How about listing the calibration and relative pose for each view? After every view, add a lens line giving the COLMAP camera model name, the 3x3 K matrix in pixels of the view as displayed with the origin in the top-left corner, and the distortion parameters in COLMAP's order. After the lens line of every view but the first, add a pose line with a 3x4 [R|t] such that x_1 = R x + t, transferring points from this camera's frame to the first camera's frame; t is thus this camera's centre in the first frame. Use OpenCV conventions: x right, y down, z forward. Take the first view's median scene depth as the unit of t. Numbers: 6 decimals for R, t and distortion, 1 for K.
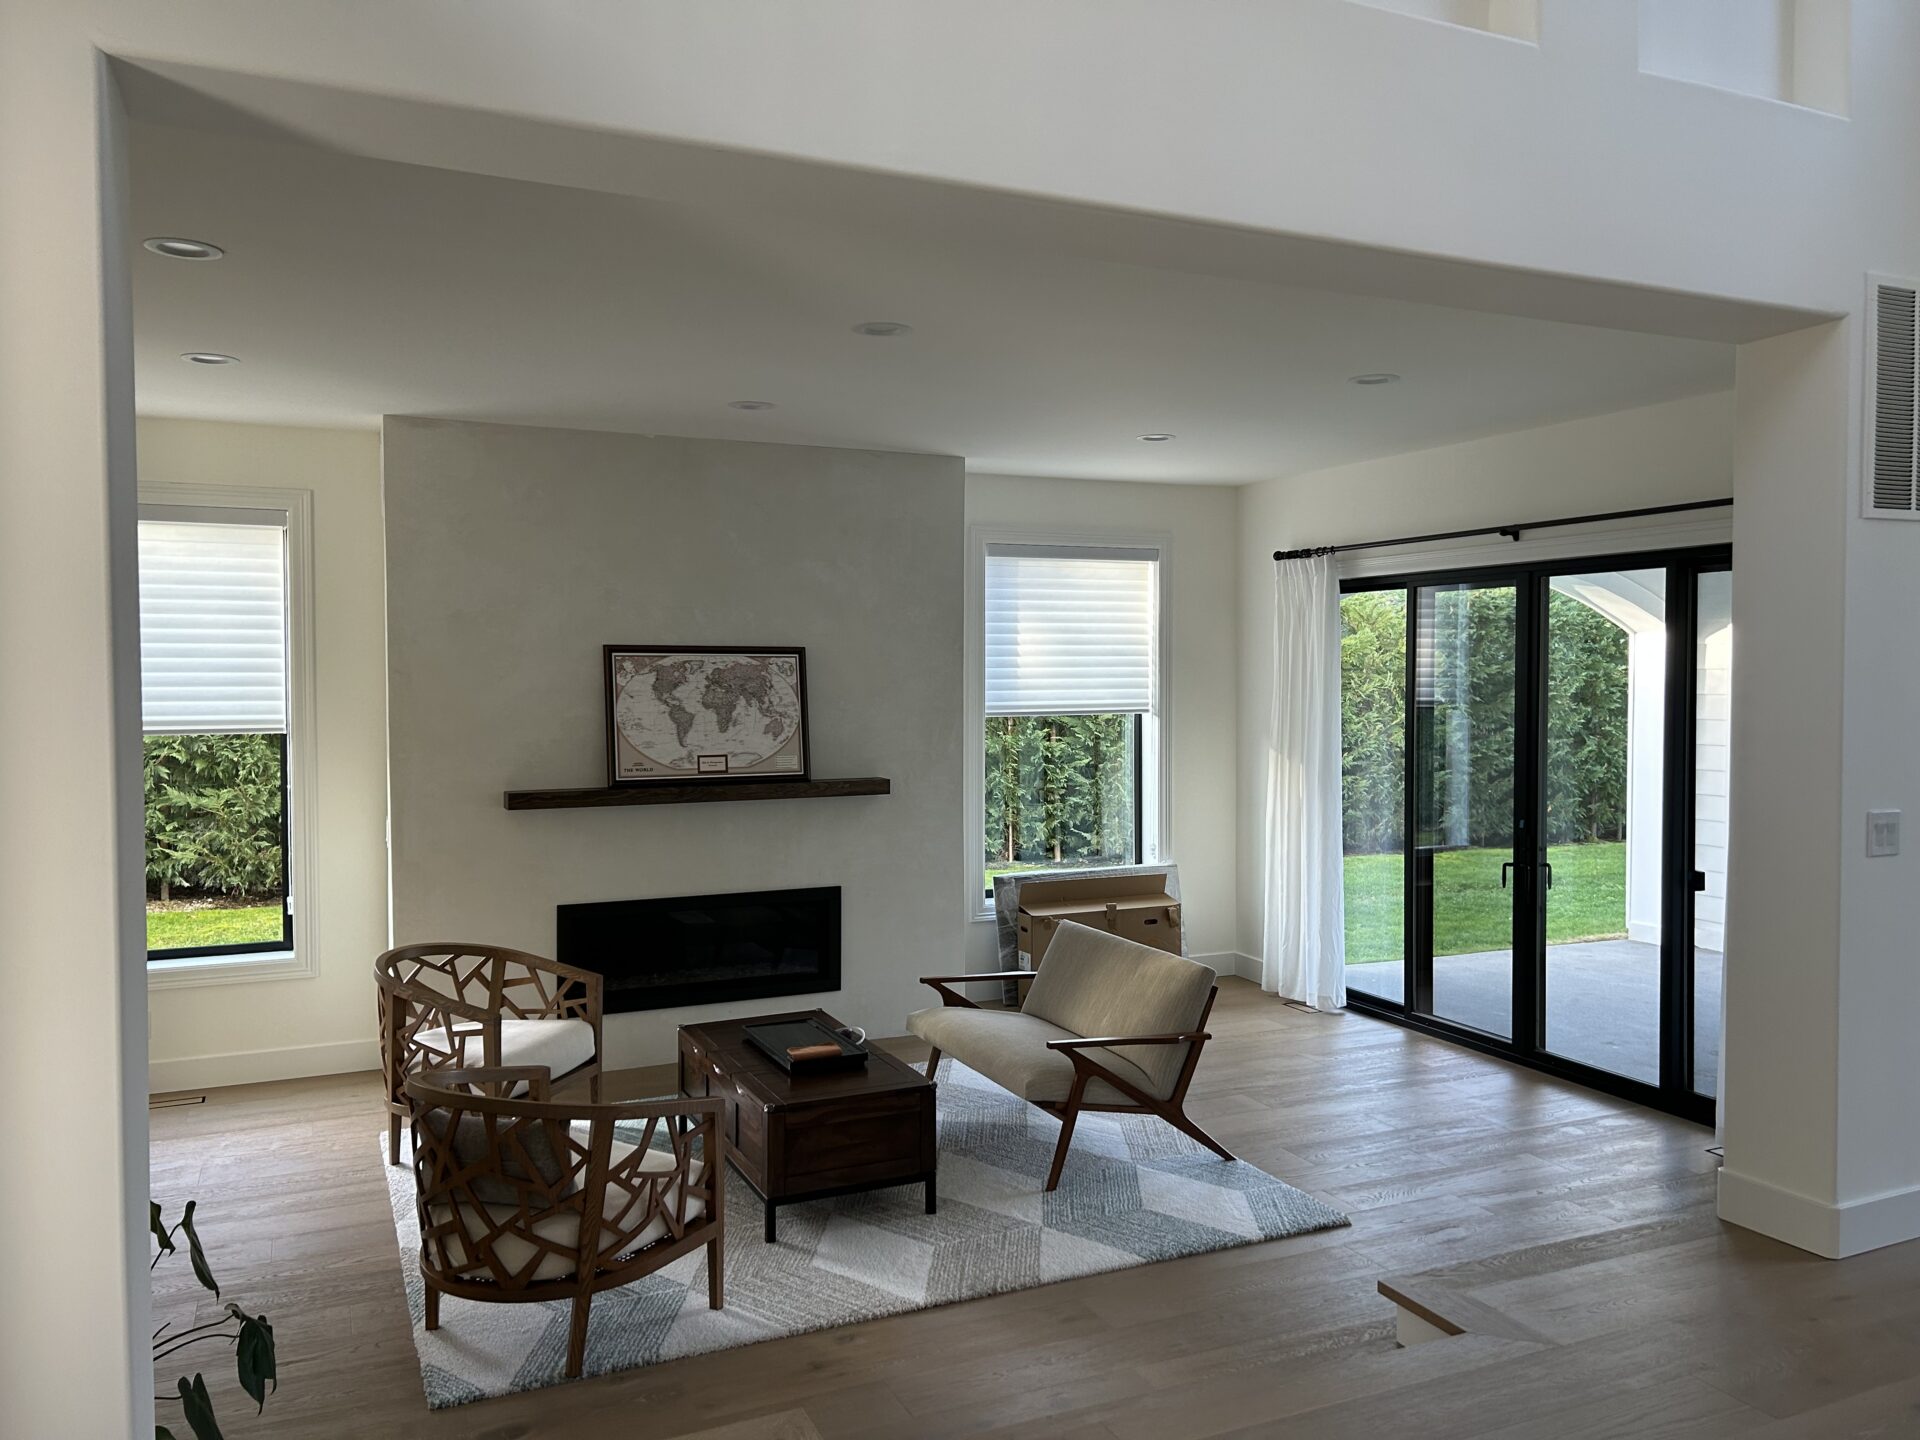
lens RADIAL K [[1449.4, 0, 976.4], [0, 1449.4, 685.3], [0, 0, 1]] dist [0.061478, -0.068710]
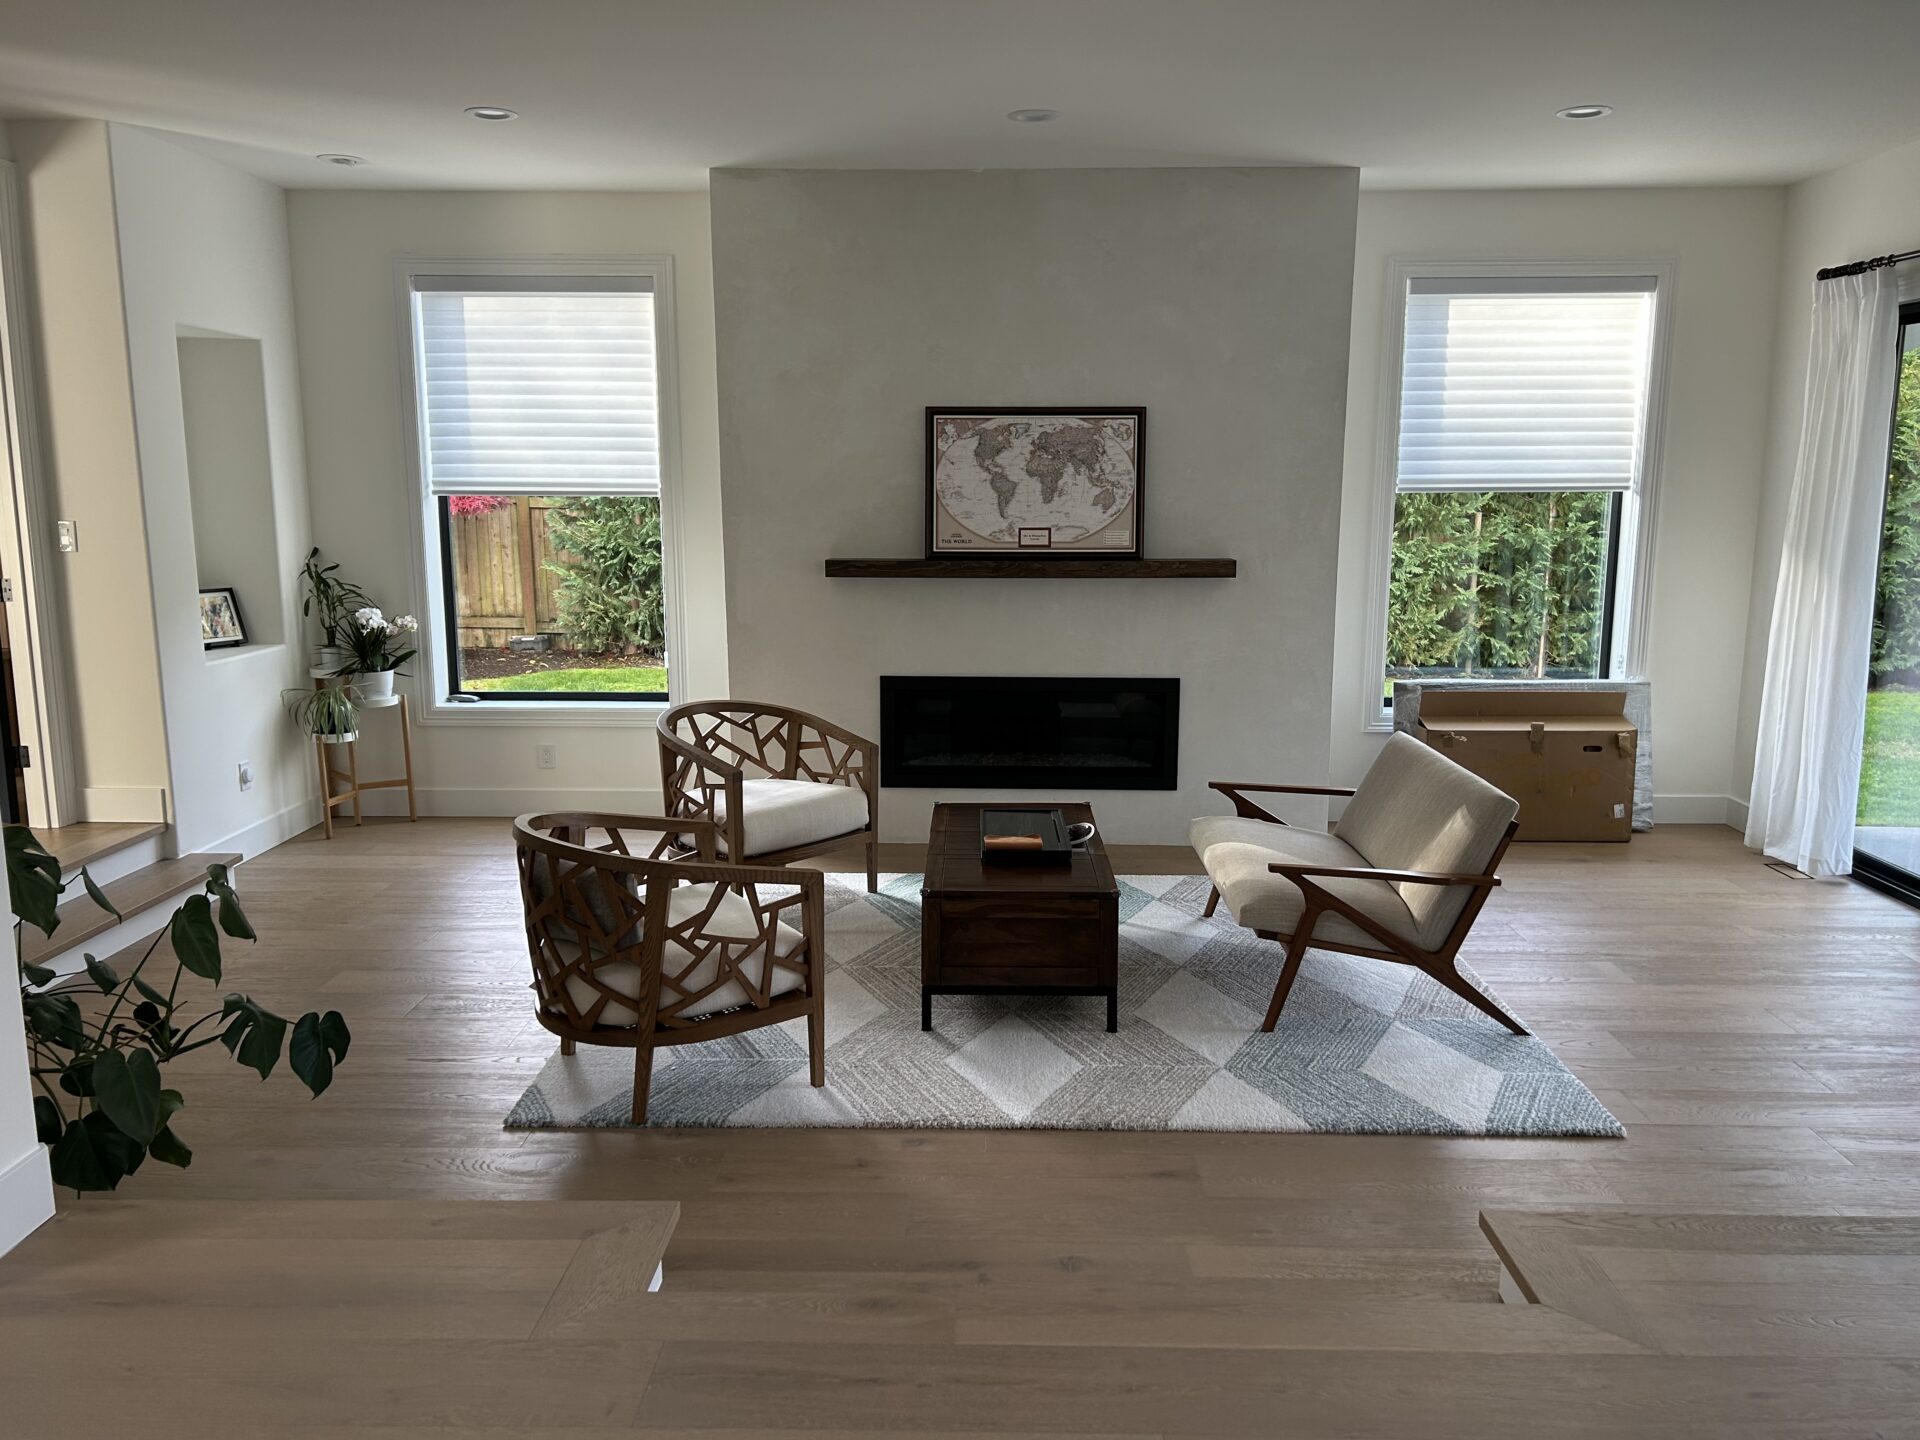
lens RADIAL K [[1449.4, 0, 967.9], [0, 1449.4, 709.5], [0, 0, 1]] dist [0.061478, -0.068710]
pose [[0.900239, 0.071828, -0.429431, 0.212182], [-0.007127, 0.988597, 0.150415, 0.027459], [0.435338, -0.132349, 0.890485, 0.160229]]
